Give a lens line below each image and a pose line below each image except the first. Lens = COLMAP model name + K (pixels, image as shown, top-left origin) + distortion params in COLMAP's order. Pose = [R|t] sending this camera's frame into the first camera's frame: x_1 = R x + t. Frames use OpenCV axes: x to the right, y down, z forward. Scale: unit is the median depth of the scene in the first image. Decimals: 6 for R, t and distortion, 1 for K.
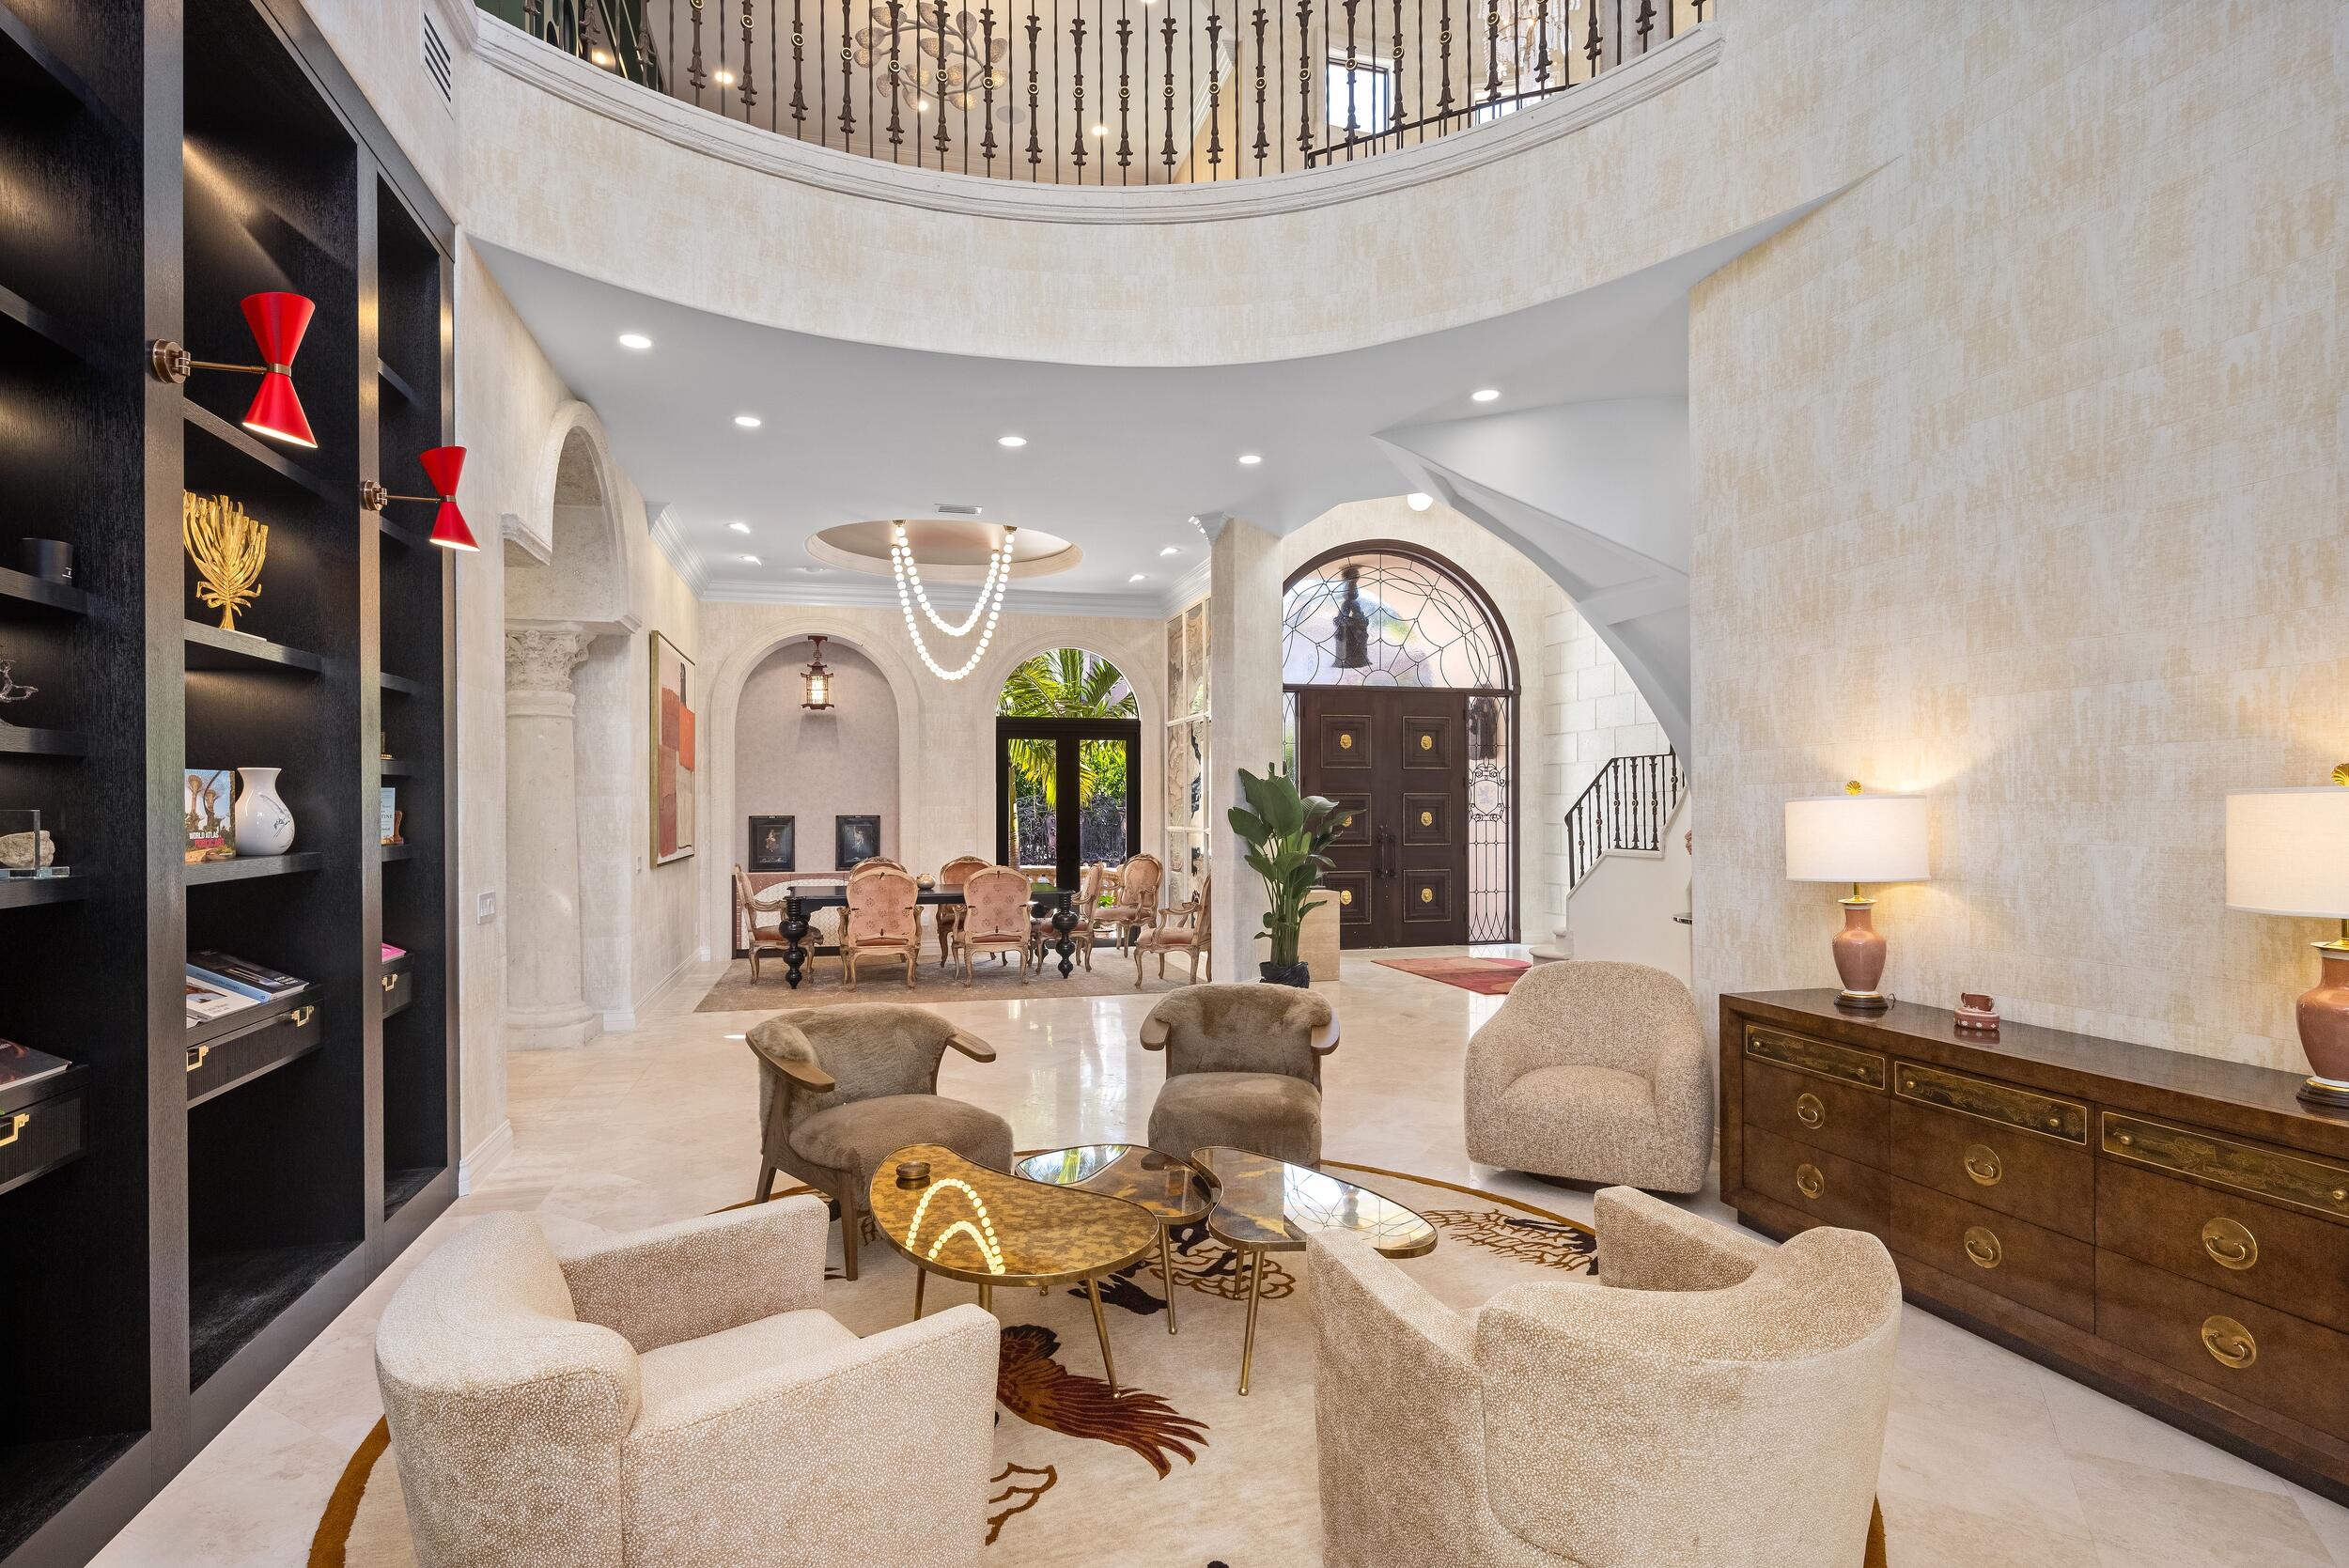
lens RADIAL K [[1182.0, 0, 1172.1], [0, 1182.0, 807.6], [0, 0, 1]] dist [0.008553, -0.001240]
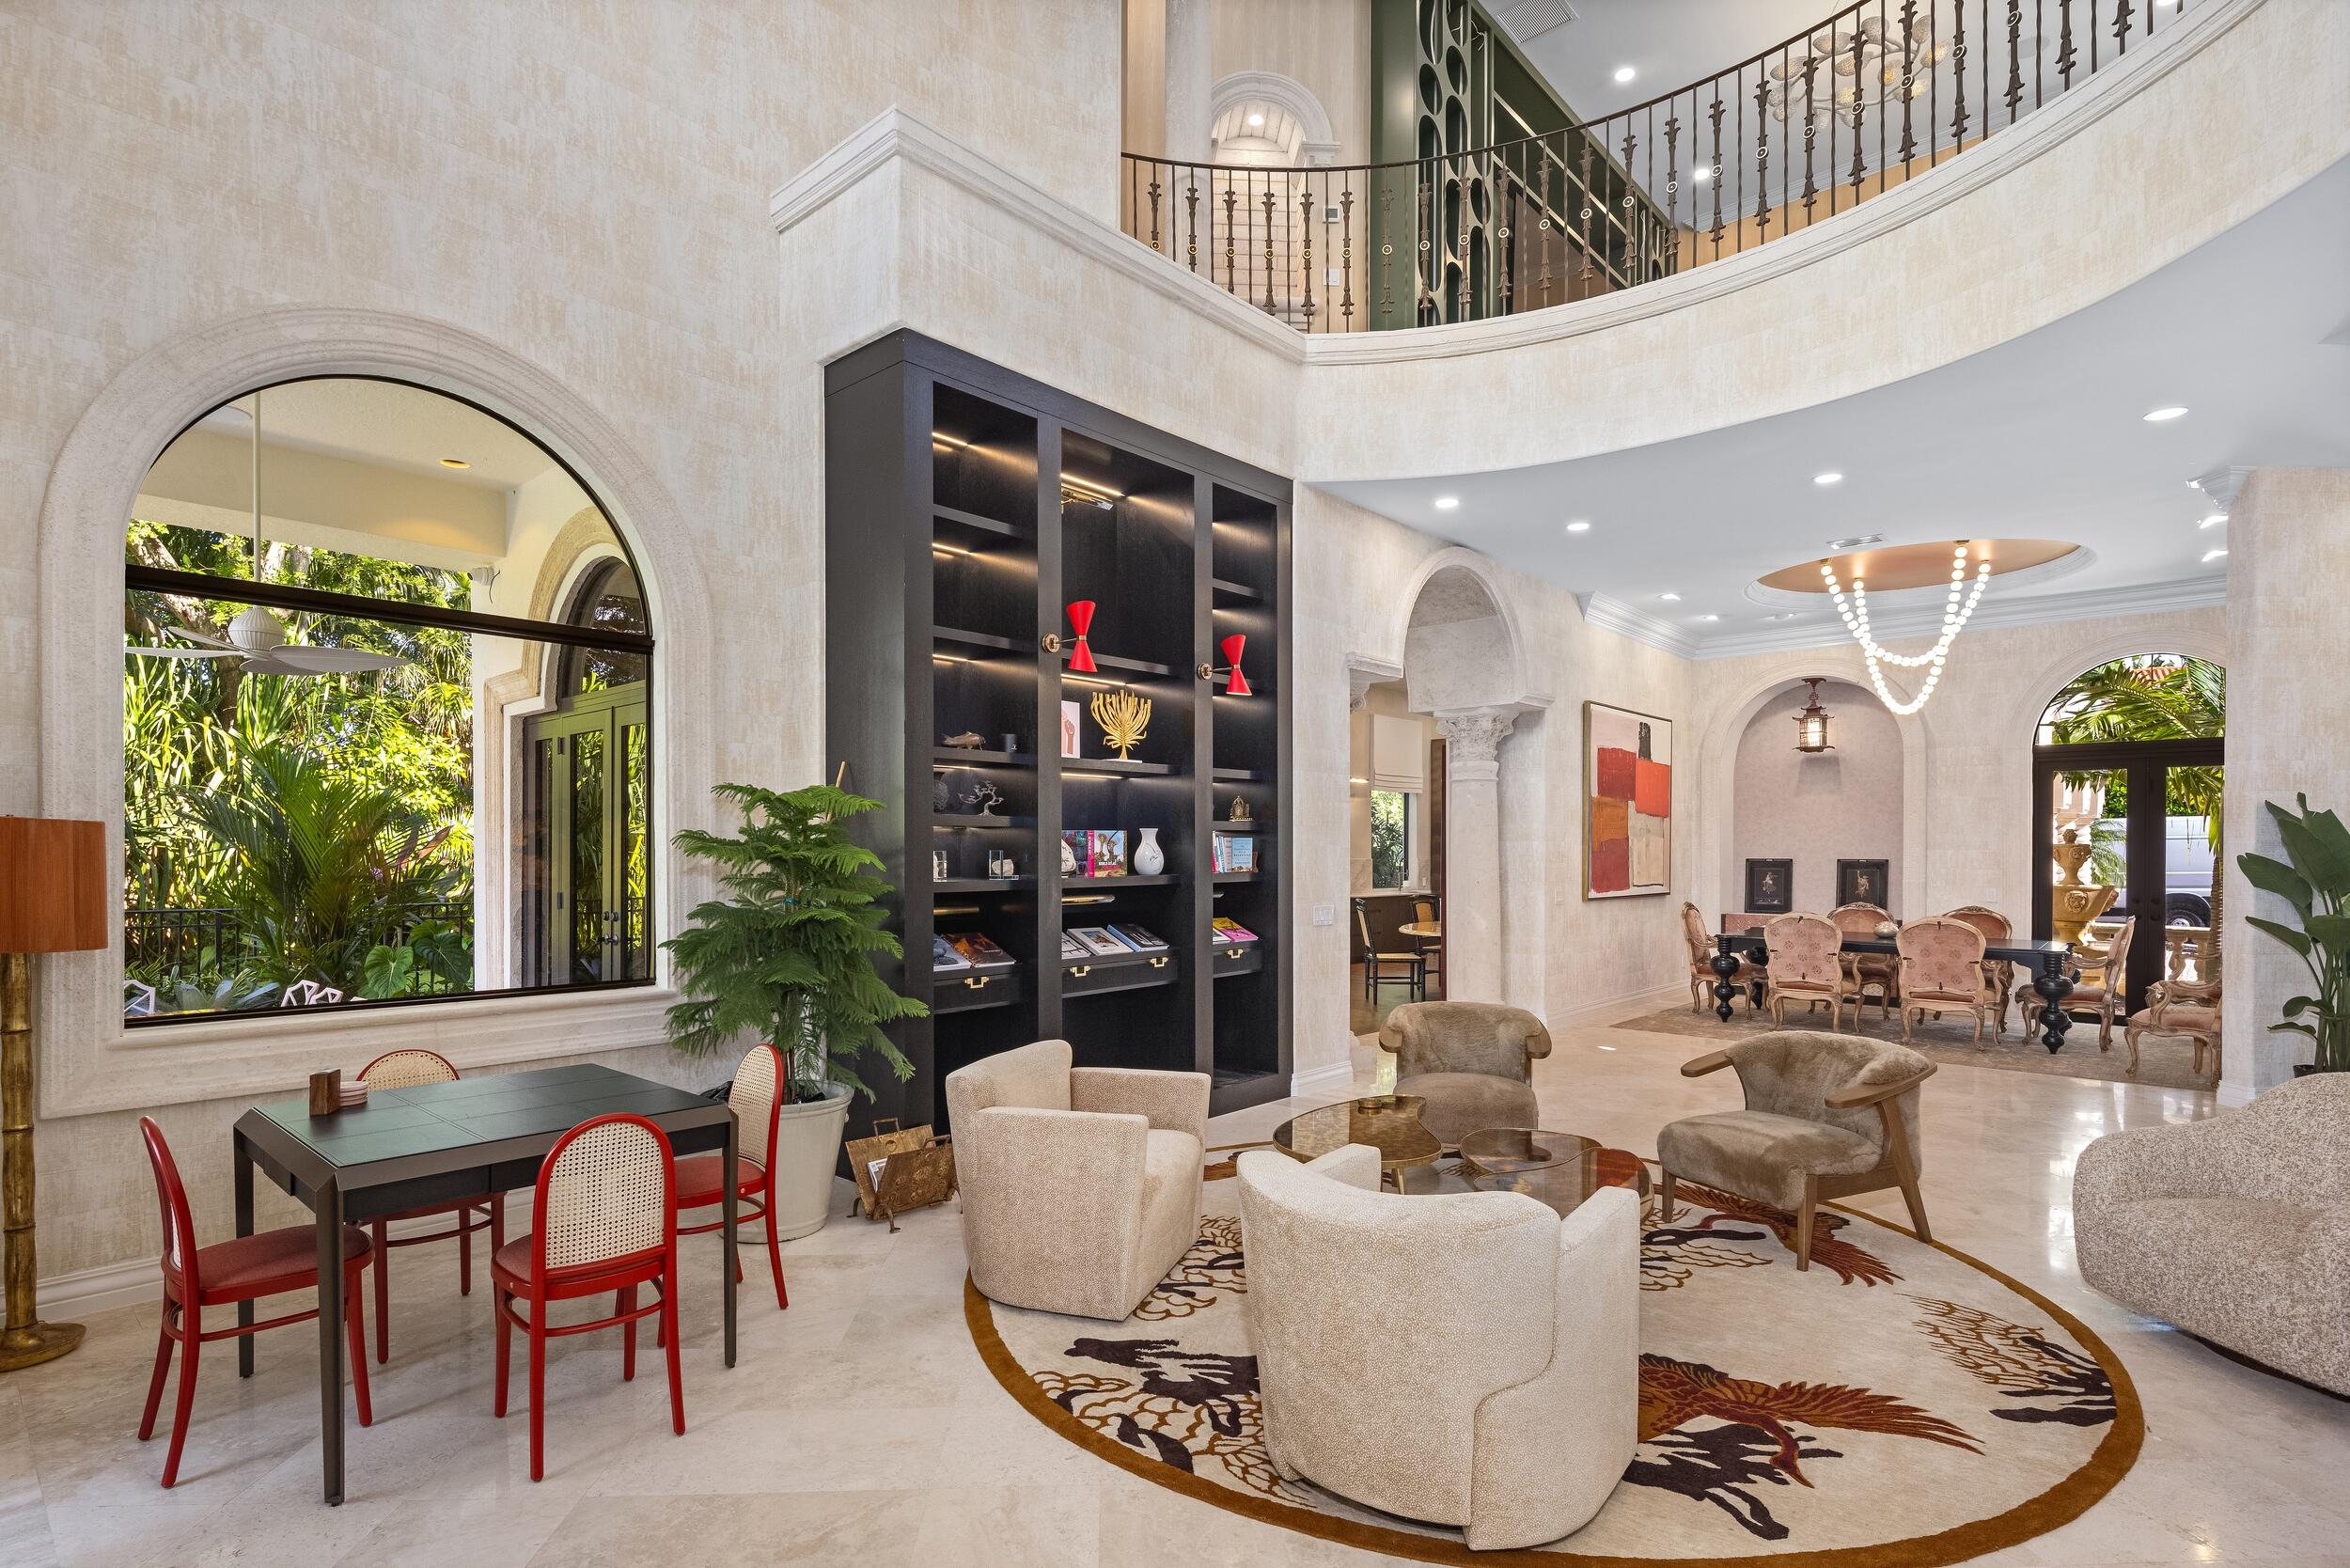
lens RADIAL K [[1182.7, 0, 1156.5], [0, 1182.7, 858.2], [0, 0, 1]] dist [0.008553, -0.001240]
pose [[0.534102, 0.010523, -0.845354, 0.295896], [-0.003992, 0.999943, 0.009926, -0.001951], [0.845410, -0.001927, 0.534114, 0.002818]]
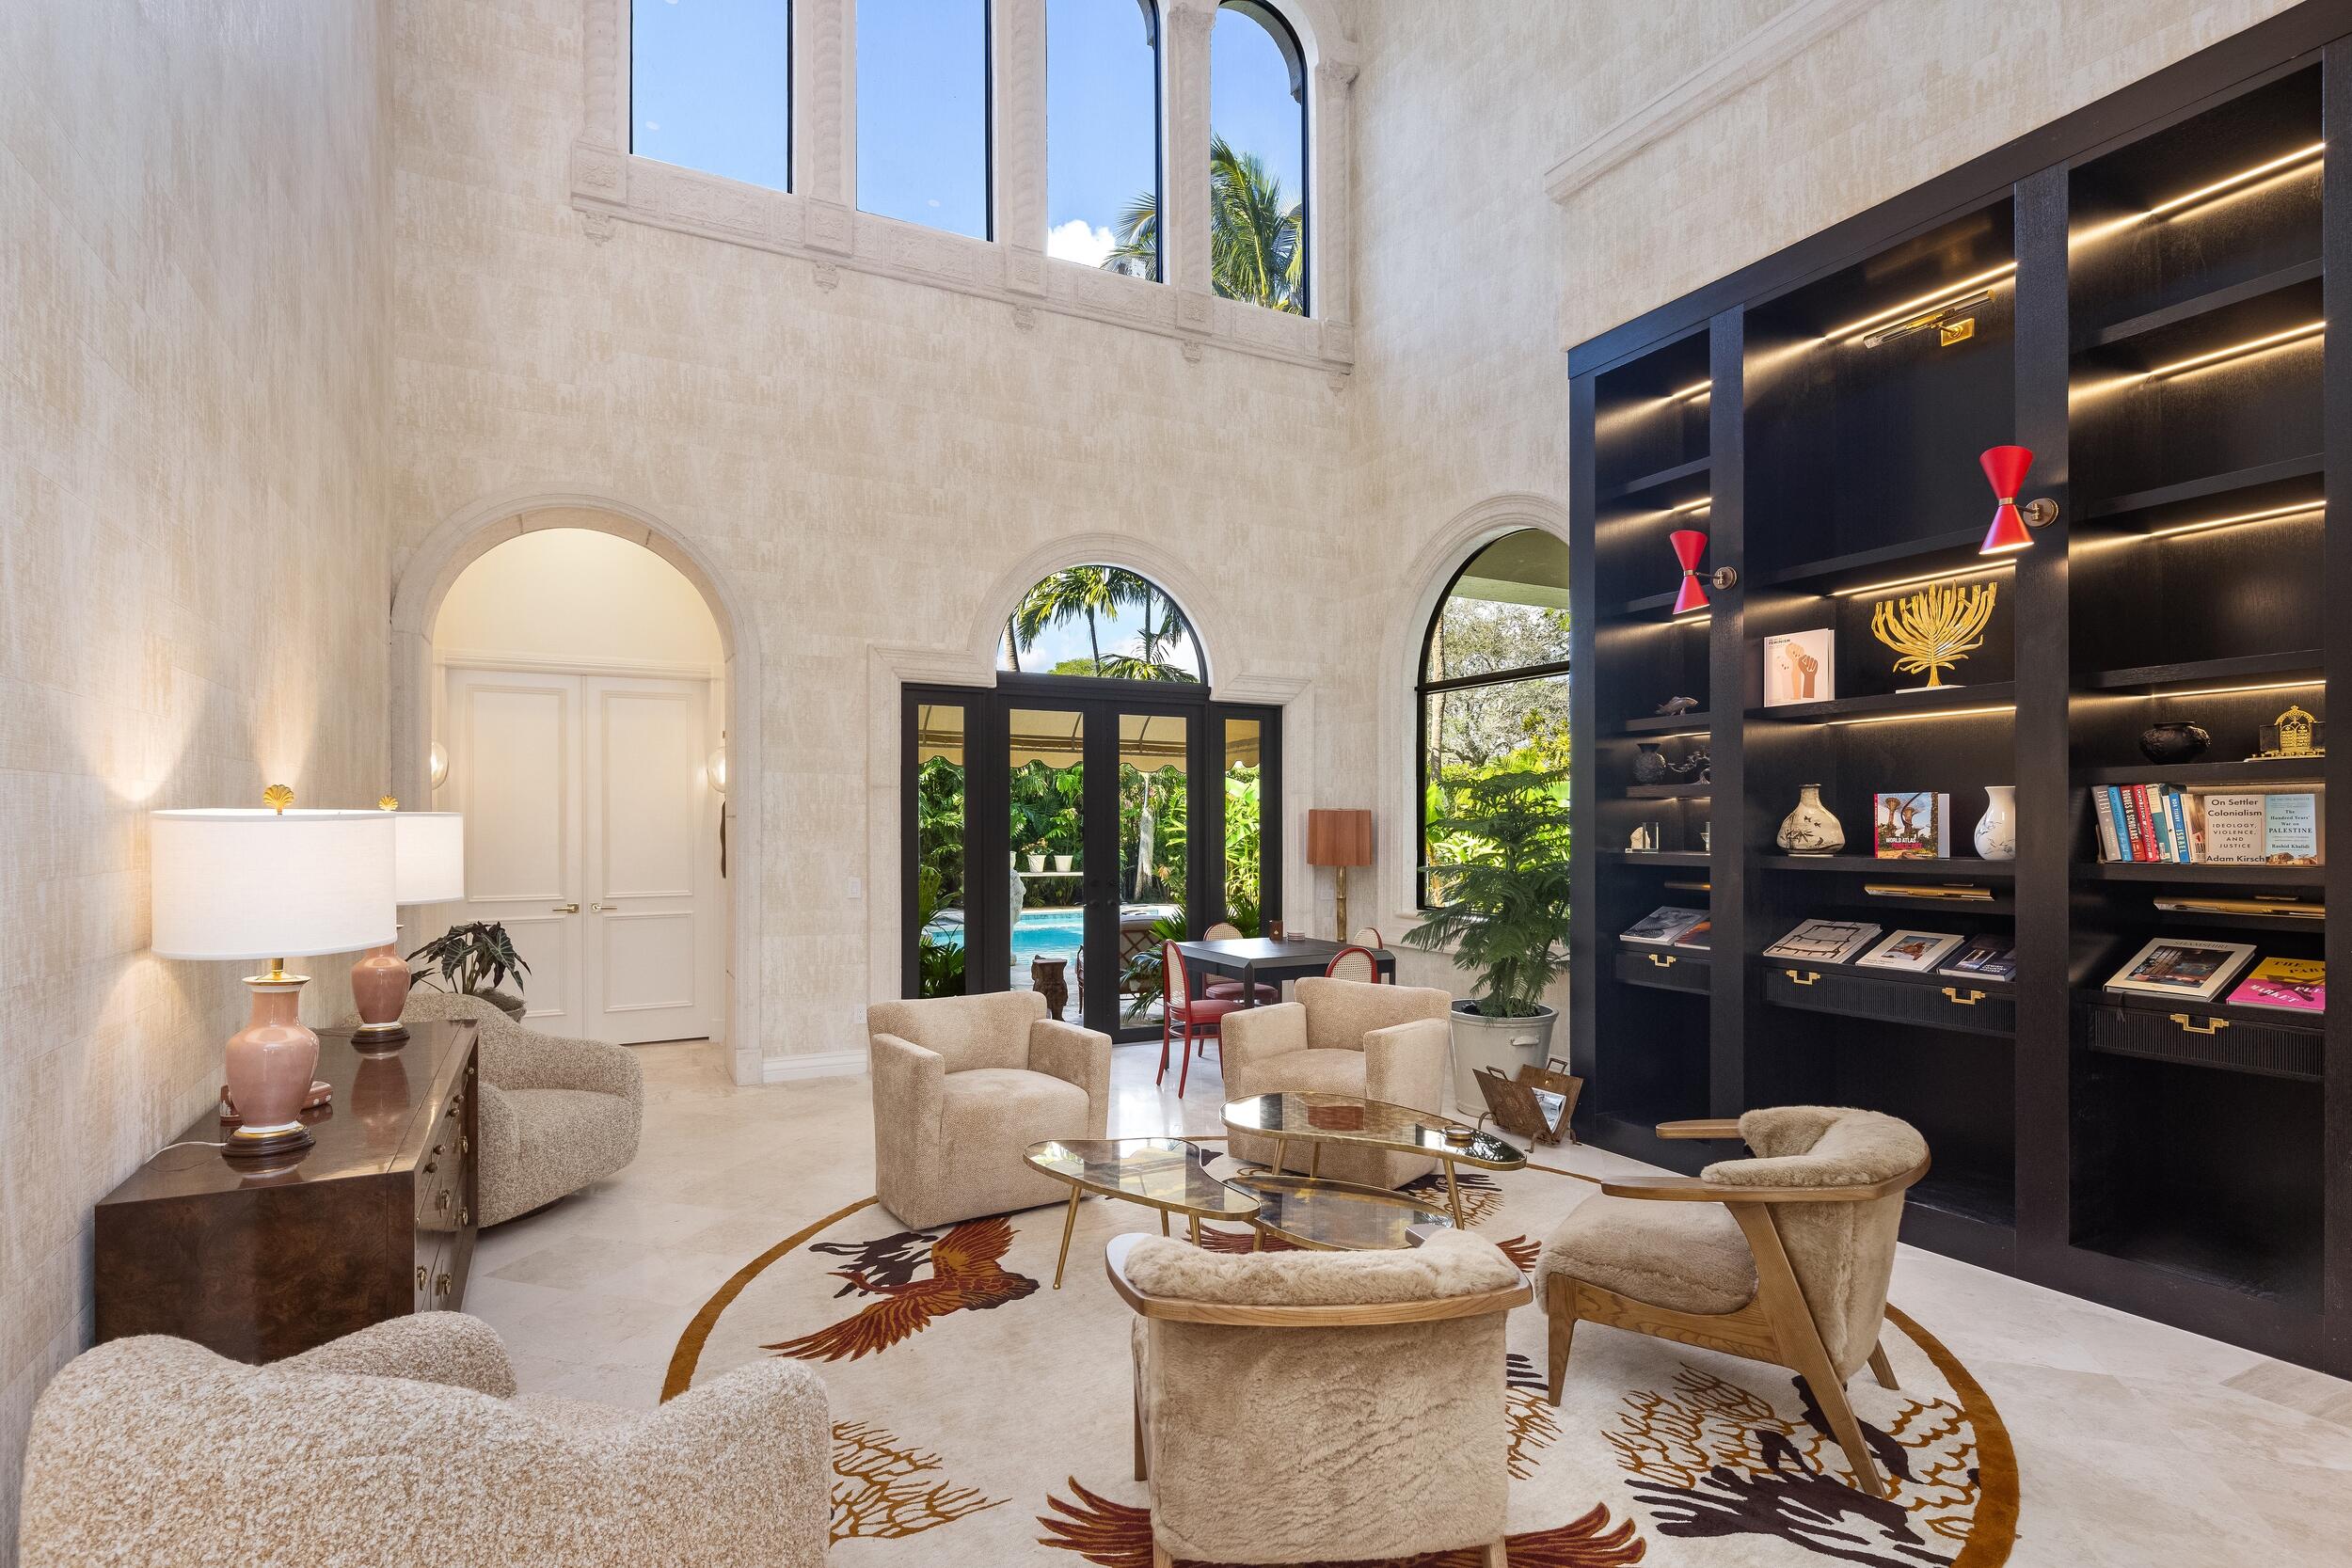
lens RADIAL K [[1183.5, 0, 1160.4], [0, 1183.5, 830.1], [0, 0, 1]] dist [0.008553, -0.001240]
pose [[-0.982039, 0.012094, -0.188289, 0.099700], [0.010563, 0.999903, 0.009132, -0.003332], [0.188381, 0.006979, -0.982071, 0.719429]]
